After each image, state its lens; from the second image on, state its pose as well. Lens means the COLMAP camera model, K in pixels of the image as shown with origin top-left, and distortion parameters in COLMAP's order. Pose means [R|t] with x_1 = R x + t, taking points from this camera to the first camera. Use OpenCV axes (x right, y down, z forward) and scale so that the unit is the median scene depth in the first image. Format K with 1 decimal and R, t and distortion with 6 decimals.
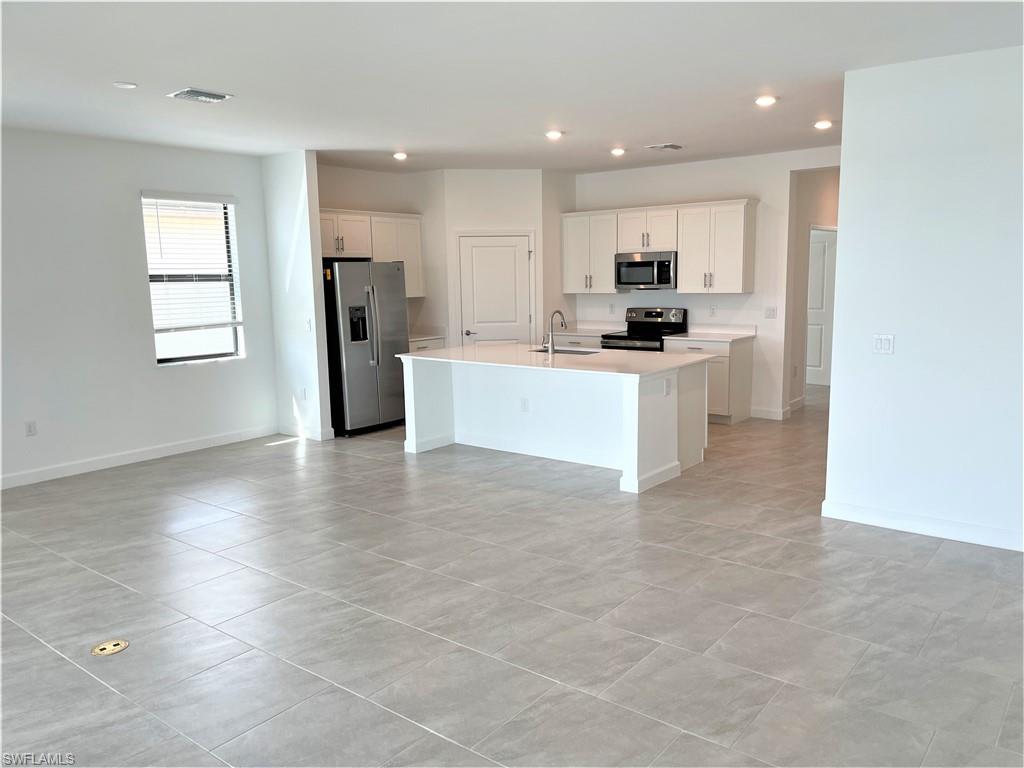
lens RADIAL K [[767.6, 0, 522.4], [0, 767.6, 386.9], [0, 0, 1]] dist [0.059910, -0.070472]
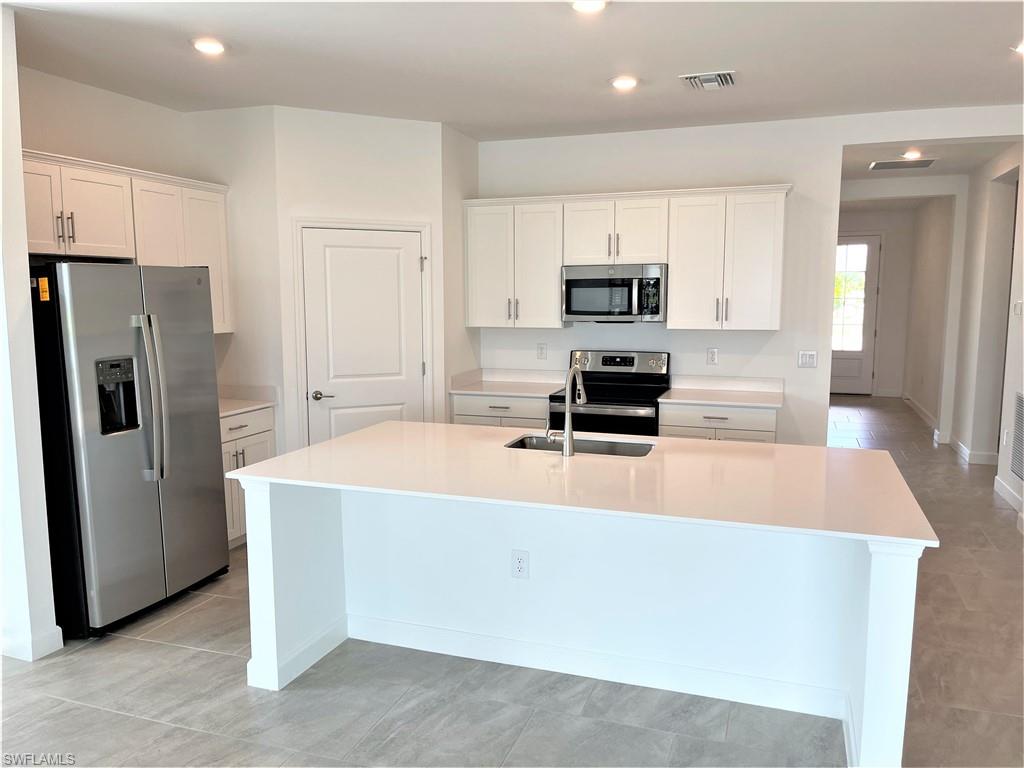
lens RADIAL K [[767.6, 0, 515.5], [0, 767.6, 386.1], [0, 0, 1]] dist [0.059910, -0.070472]
pose [[0.946273, -0.023020, 0.322548, -0.126823], [0.032740, 0.999158, -0.024742, -0.063453], [-0.321707, 0.033973, 0.946230, 0.442836]]
